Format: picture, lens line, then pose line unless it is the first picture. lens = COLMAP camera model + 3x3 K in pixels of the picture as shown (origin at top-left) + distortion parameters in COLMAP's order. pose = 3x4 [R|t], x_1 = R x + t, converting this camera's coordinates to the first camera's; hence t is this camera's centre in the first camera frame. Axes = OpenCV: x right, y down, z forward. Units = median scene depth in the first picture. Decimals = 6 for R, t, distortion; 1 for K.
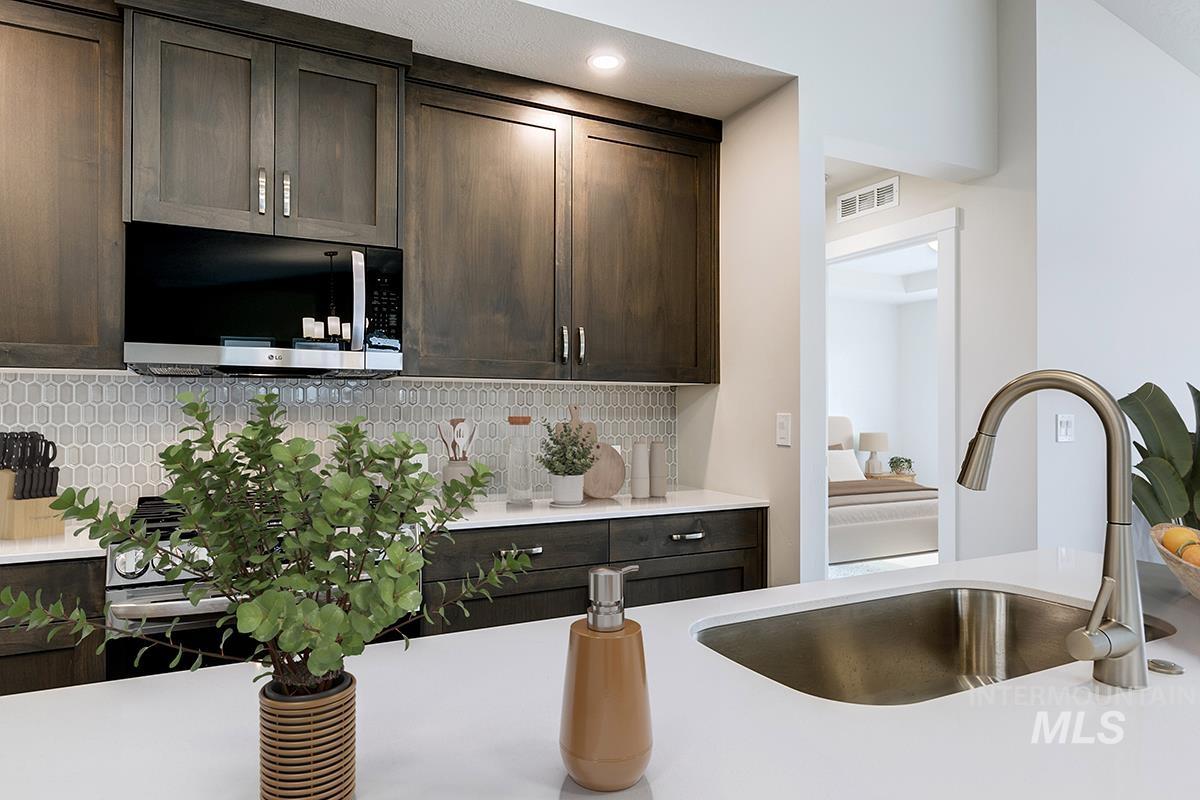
lens RADIAL K [[705.4, 0, 587.2], [0, 705.4, 403.2], [0, 0, 1]] dist [-0.000793, -0.001122]
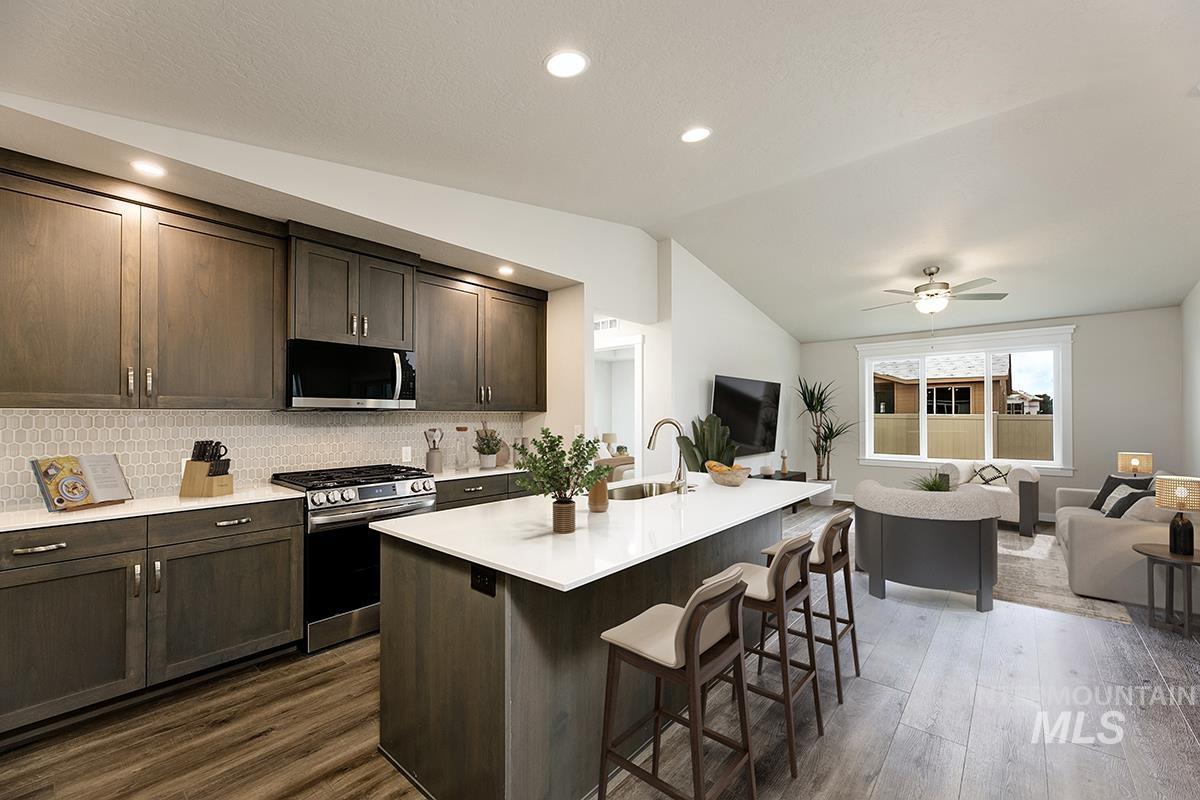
lens RADIAL K [[493.0, 0, 595.7], [0, 493.0, 411.3], [0, 0, 1]] dist [-0.000975, -0.000244]
pose [[0.920842, -0.000906, 0.389935, -0.312583], [0.000116, 0.999998, 0.002050, -0.036868], [-0.389936, -0.001842, 0.920840, -0.542806]]
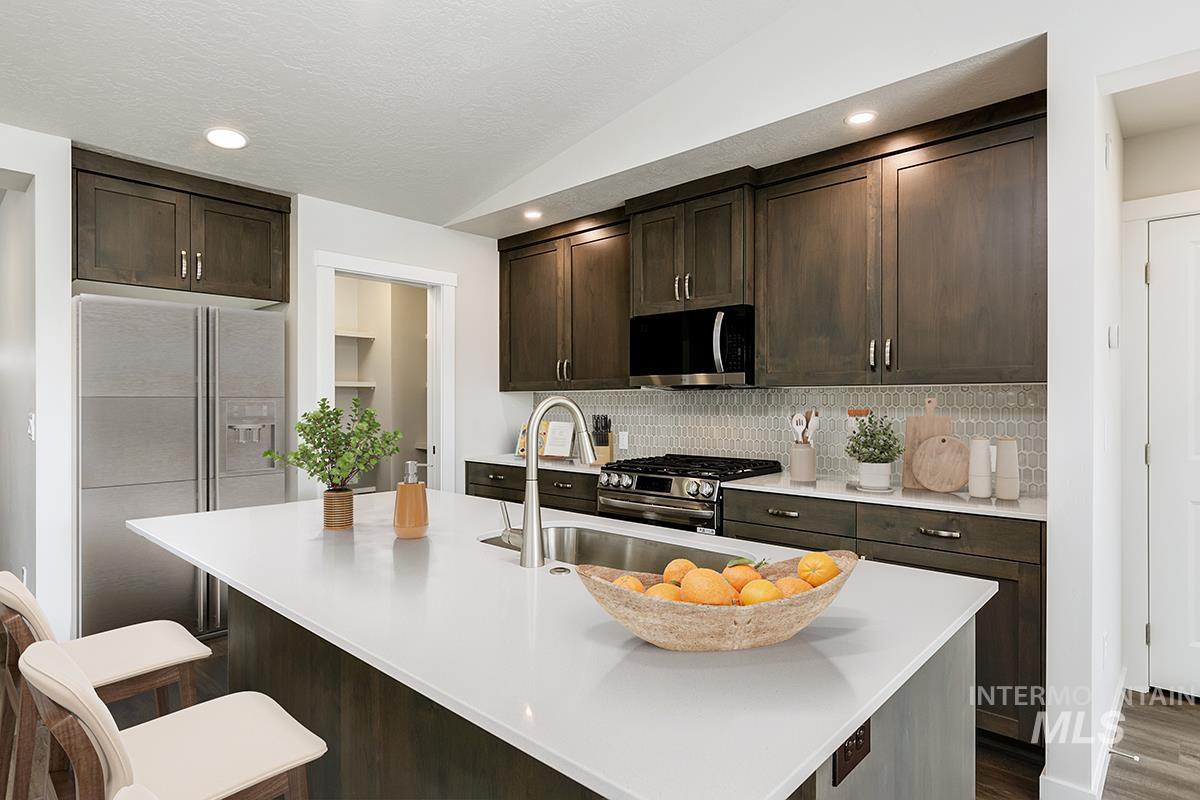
lens RADIAL K [[631.1, 0, 628.5], [0, 631.1, 402.9], [0, 0, 1]] dist [0.000402, -0.000060]
pose [[0.382417, -0.002392, -0.923987, 0.825495], [0.010449, 0.999944, 0.001736, -0.009364], [0.923931, -0.010319, 0.382420, 0.220303]]
